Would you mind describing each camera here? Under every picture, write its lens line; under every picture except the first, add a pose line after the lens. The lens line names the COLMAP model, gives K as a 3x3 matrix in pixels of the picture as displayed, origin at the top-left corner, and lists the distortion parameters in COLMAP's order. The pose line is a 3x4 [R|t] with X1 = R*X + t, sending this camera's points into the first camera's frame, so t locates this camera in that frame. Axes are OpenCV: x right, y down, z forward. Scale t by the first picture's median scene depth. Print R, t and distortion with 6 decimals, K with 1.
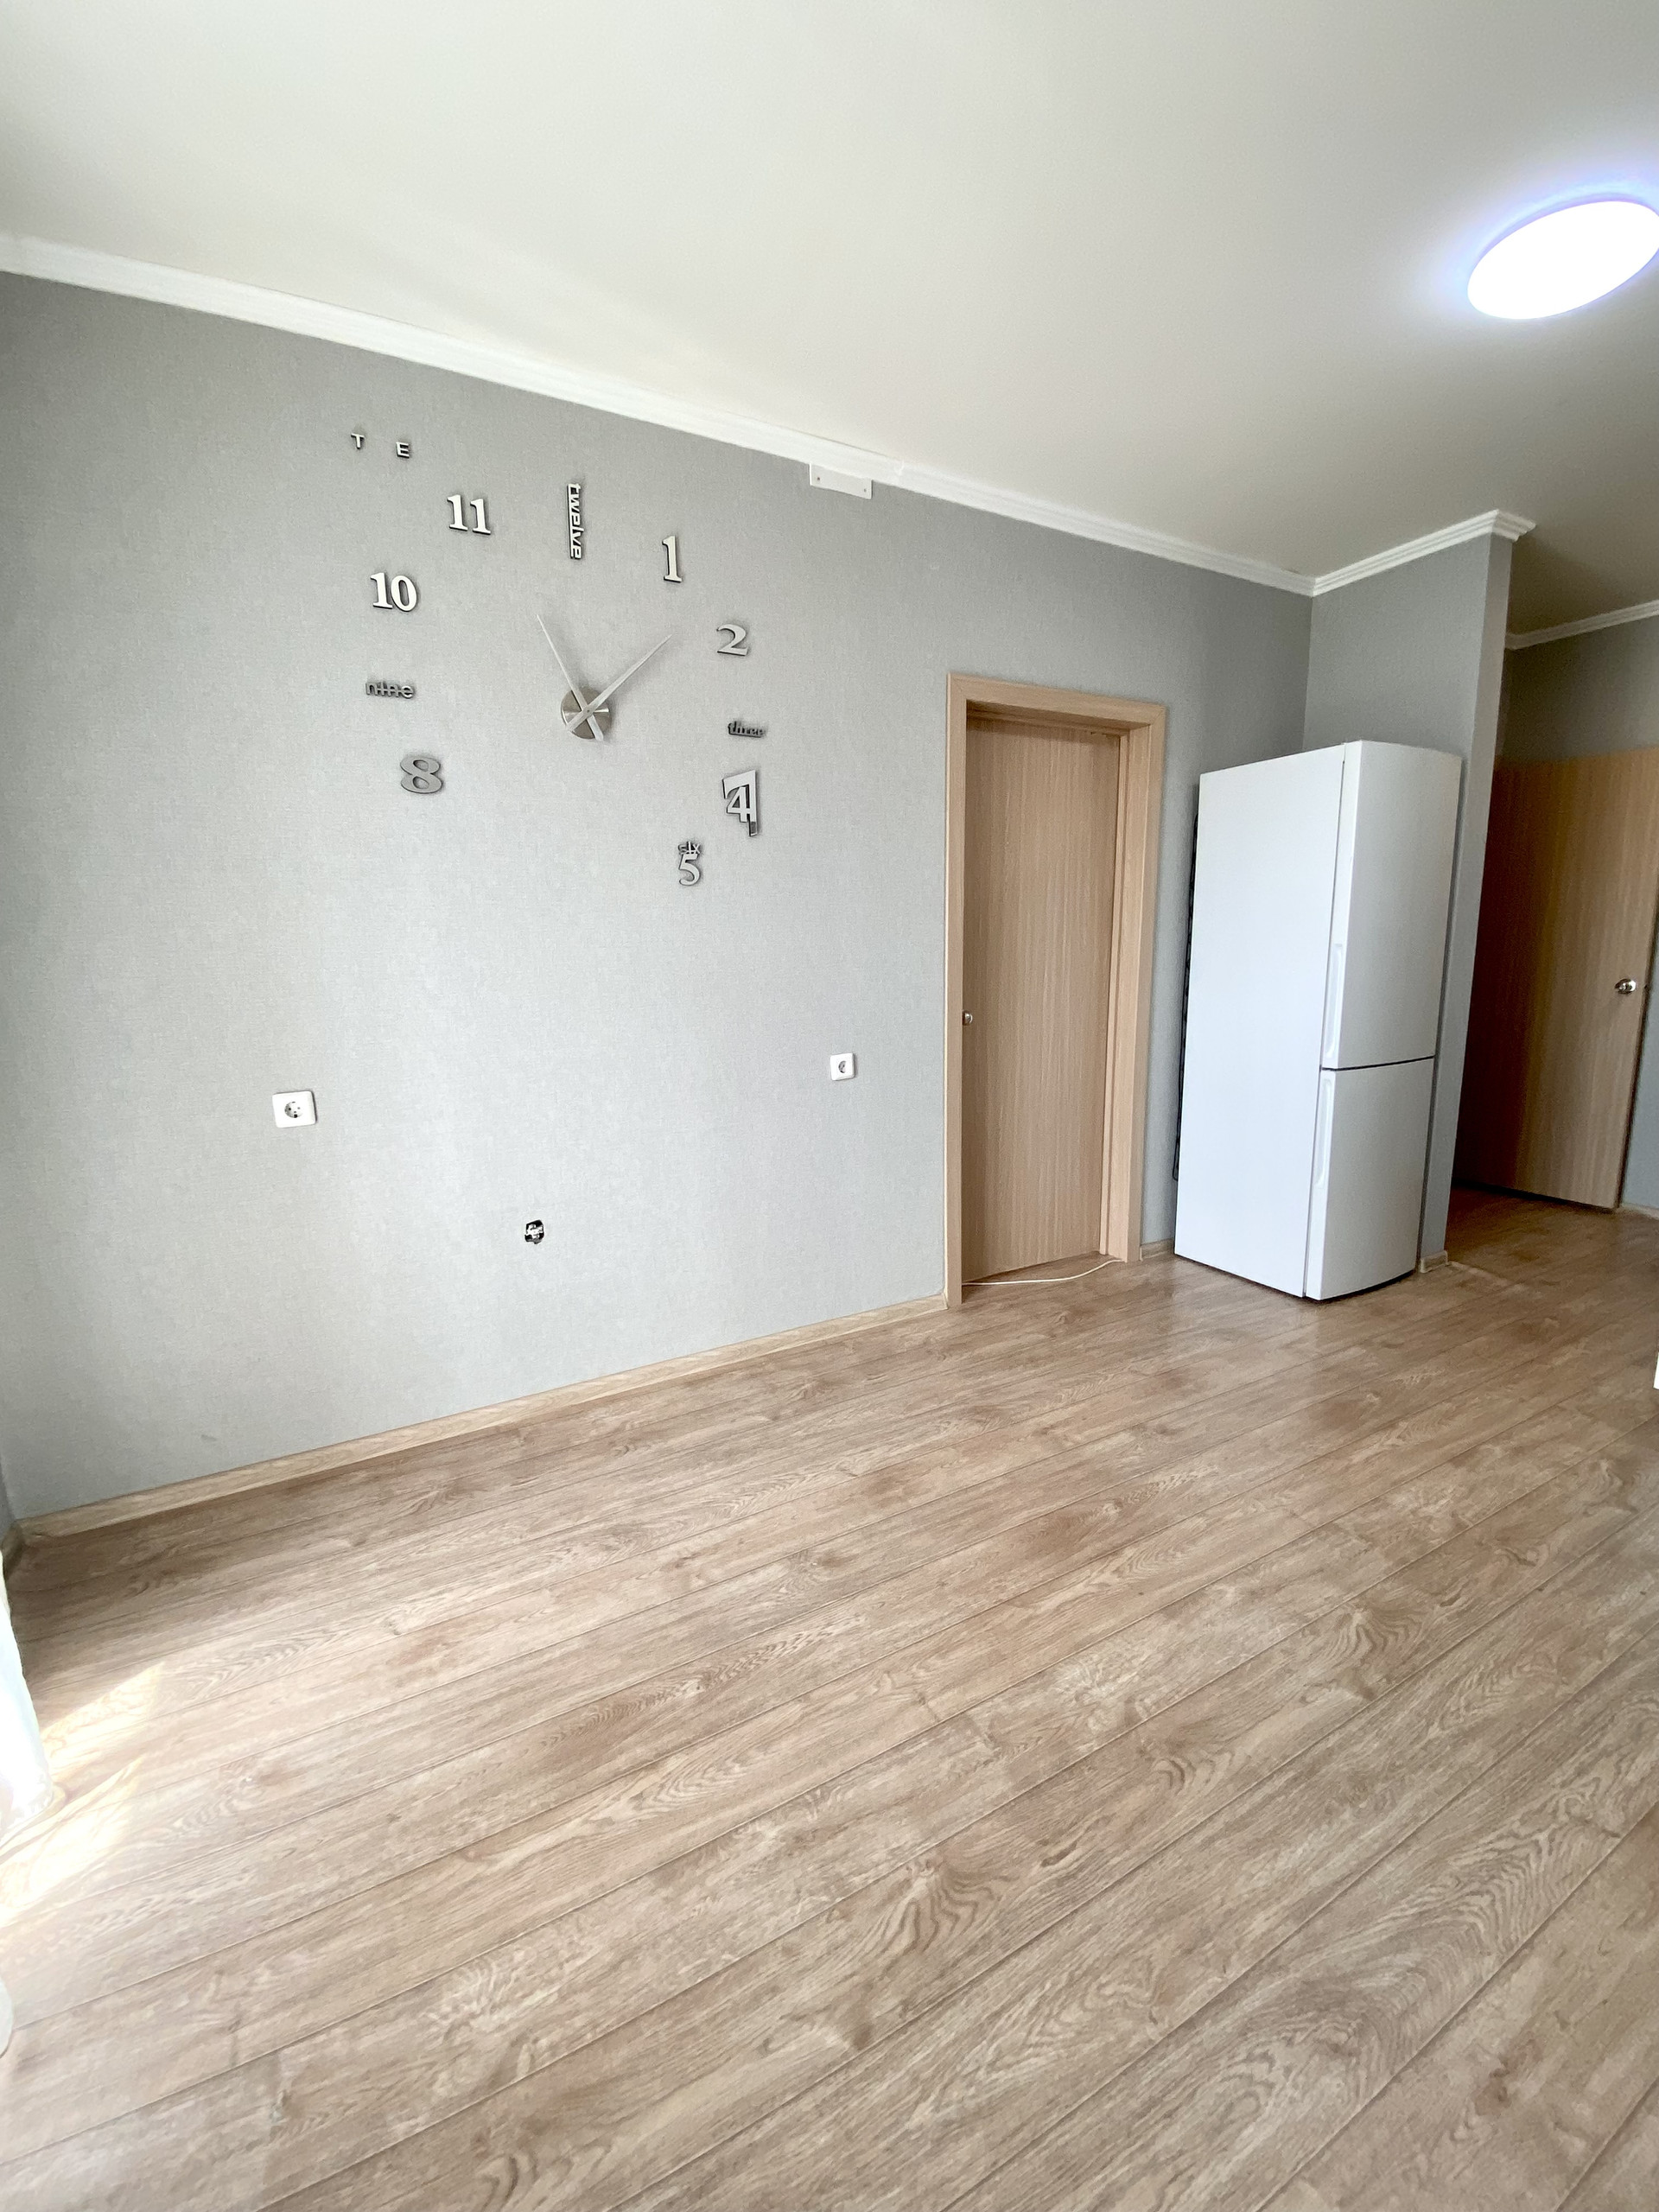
lens RADIAL K [[909.2, 0, 842.3], [0, 909.2, 1083.4], [0, 0, 1]] dist [0.008322, -0.014978]
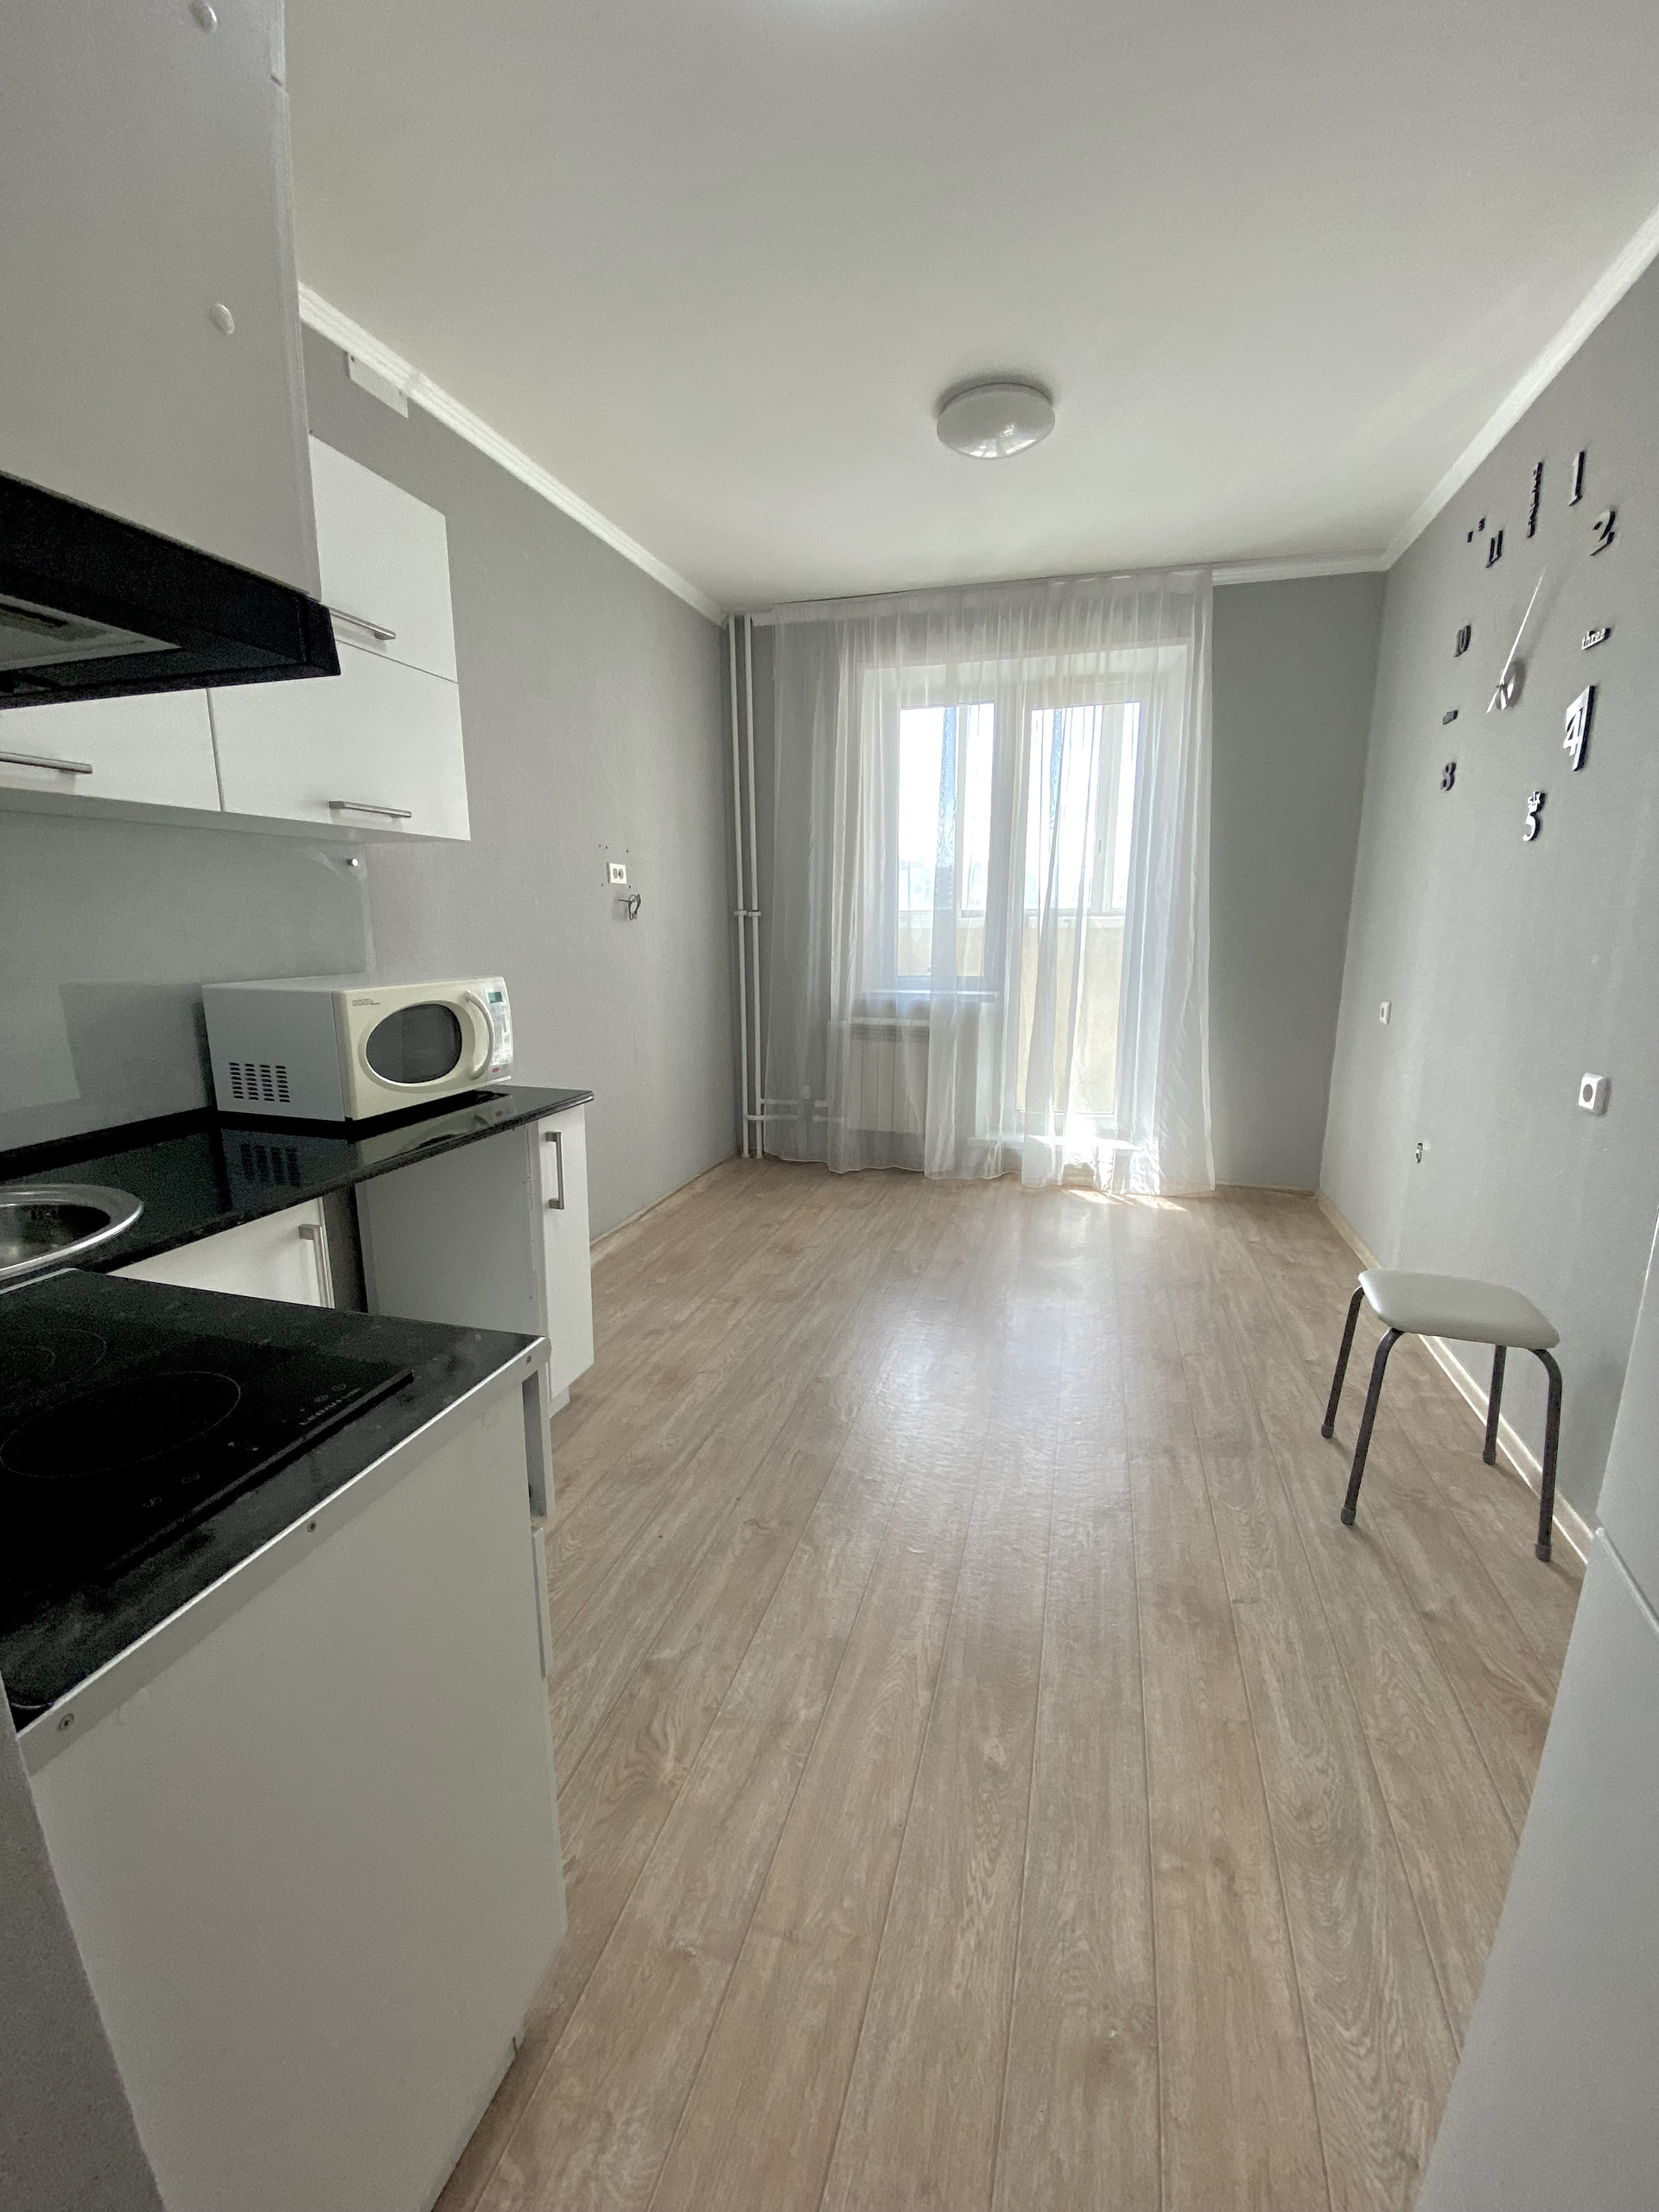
lens RADIAL K [[909.2, 0, 828.0], [0, 909.2, 1096.8], [0, 0, 1]] dist [0.008322, -0.014978]
pose [[-0.714129, 0.156607, -0.682271, 0.518567], [-0.097737, 0.942800, 0.318710, -0.233433], [0.693157, 0.294283, -0.657975, 1.463148]]
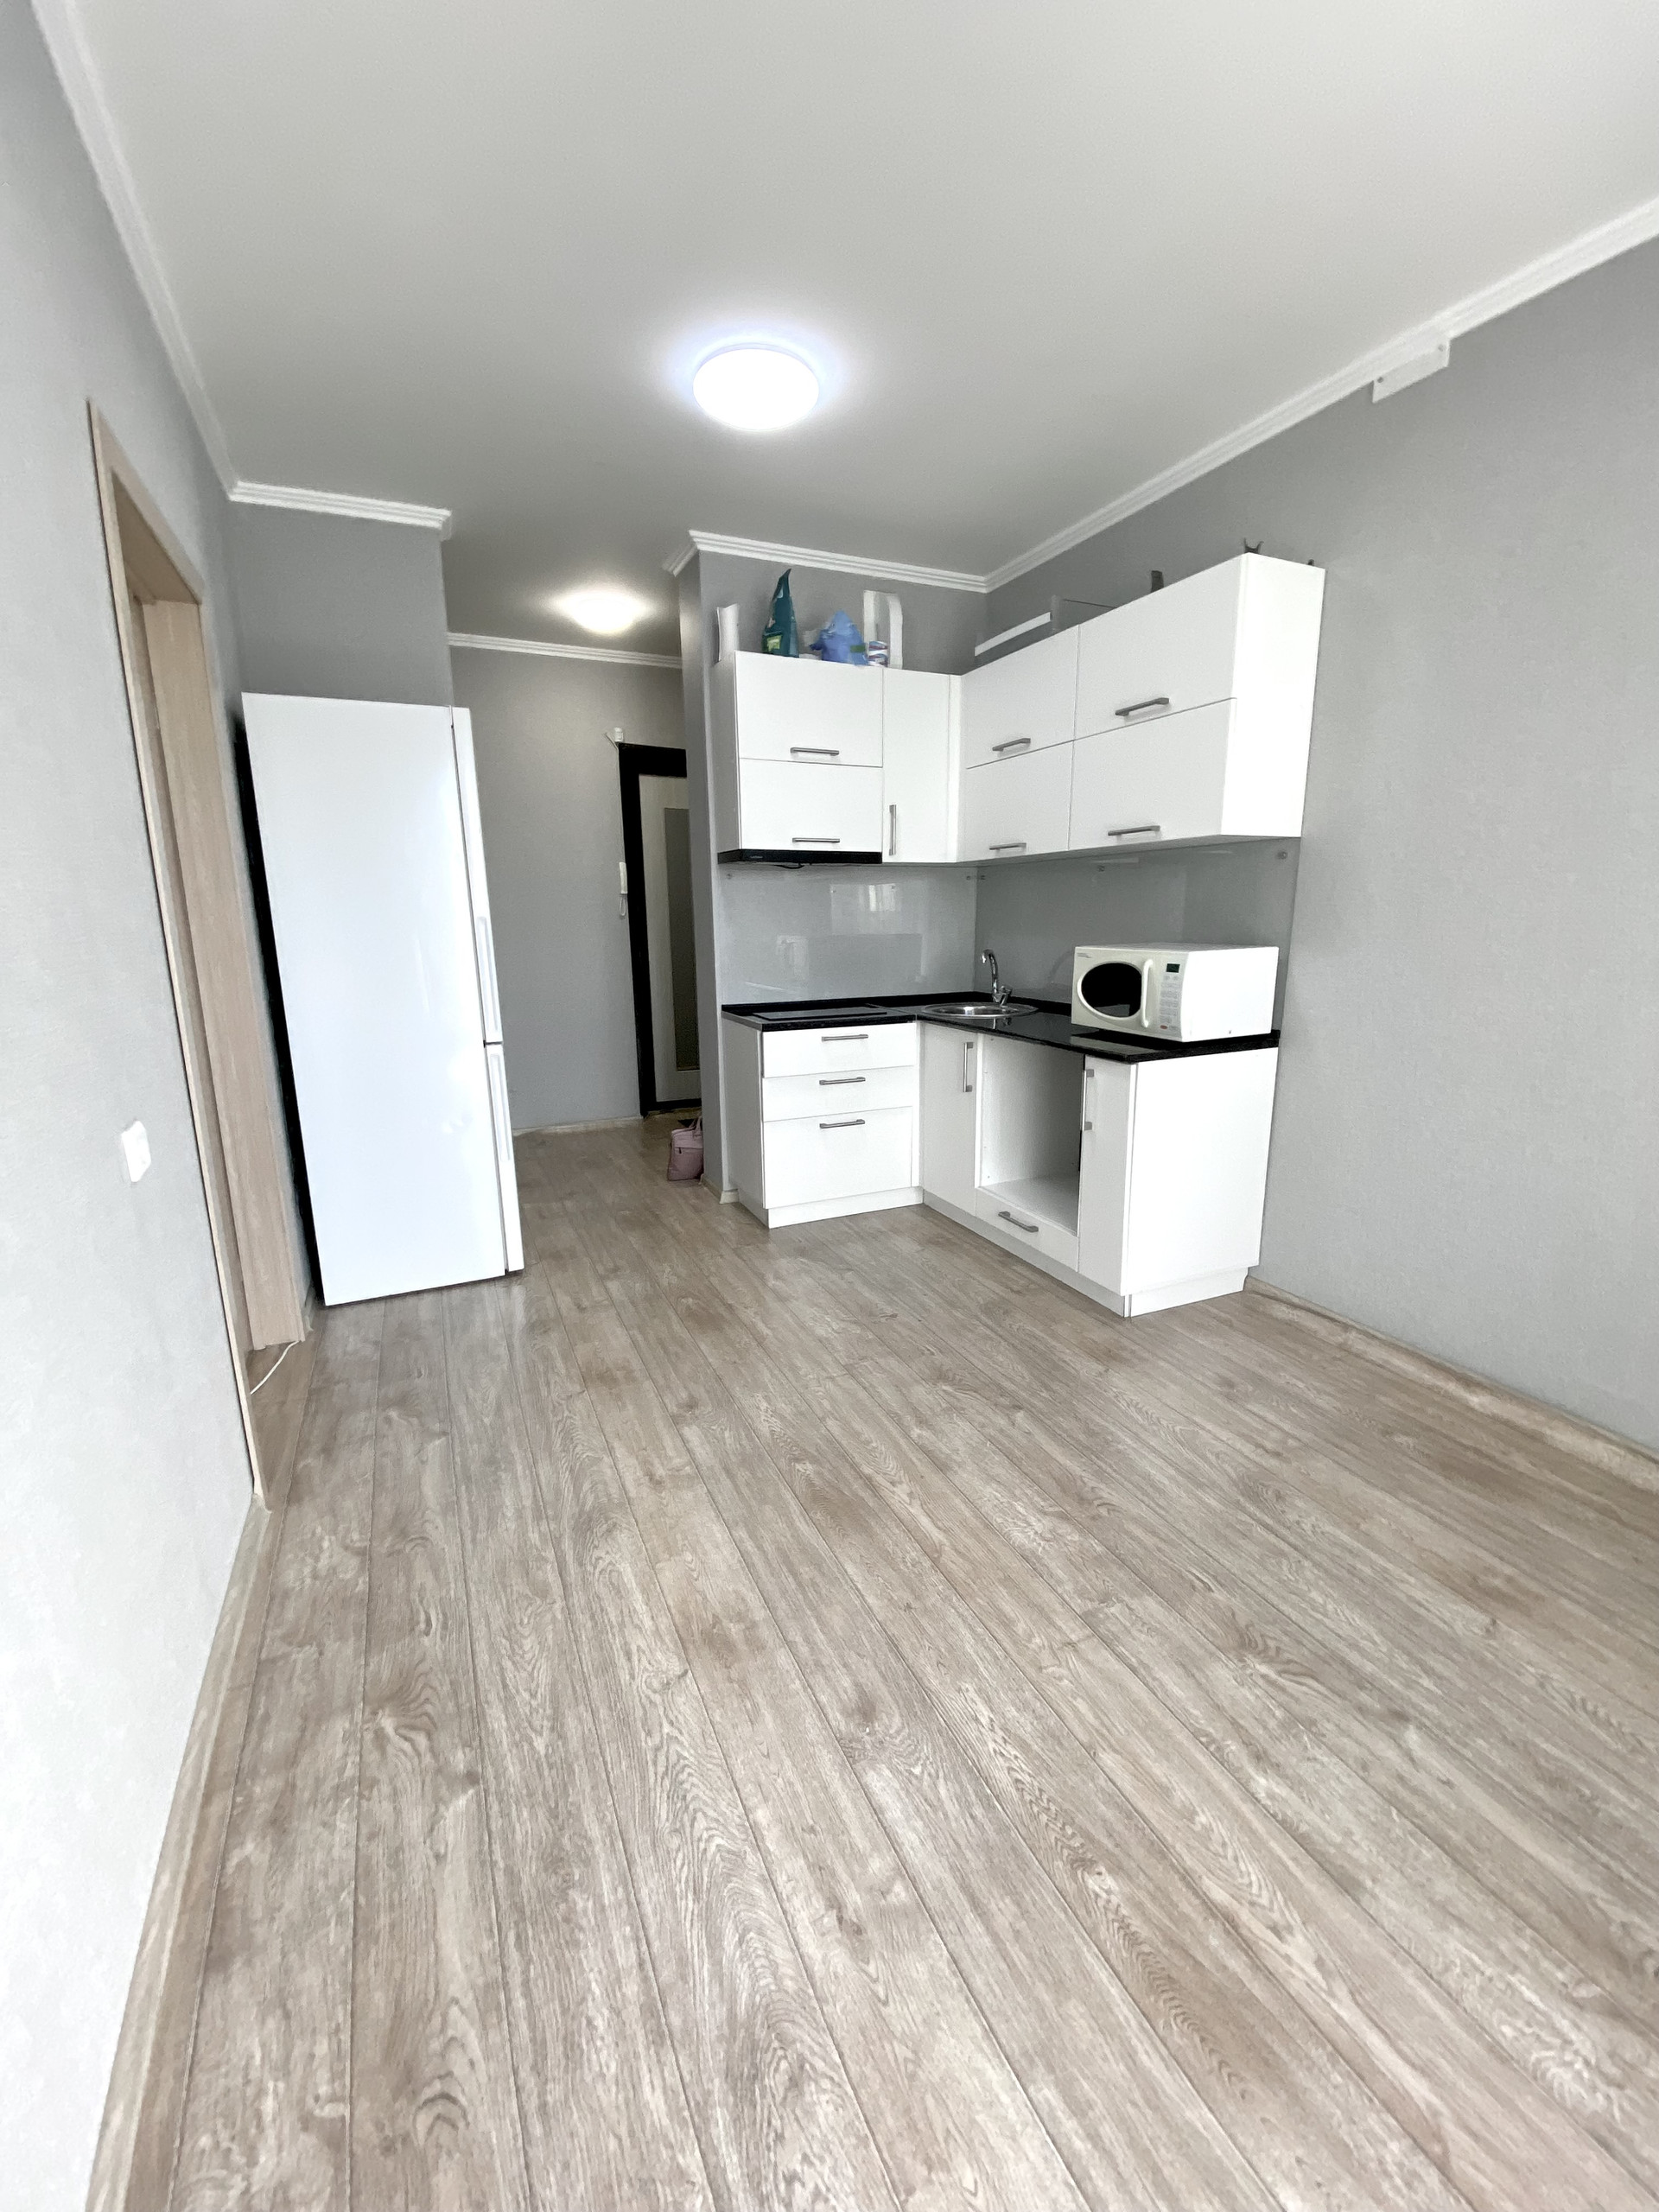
lens RADIAL K [[909.2, 0, 833.6], [0, 909.2, 1082.8], [0, 0, 1]] dist [0.008322, -0.014978]
pose [[0.076690, -0.174693, 0.981632, -0.912448], [0.166652, 0.972927, 0.160124, -0.150556], [-0.983029, 0.151311, 0.103727, 1.187171]]
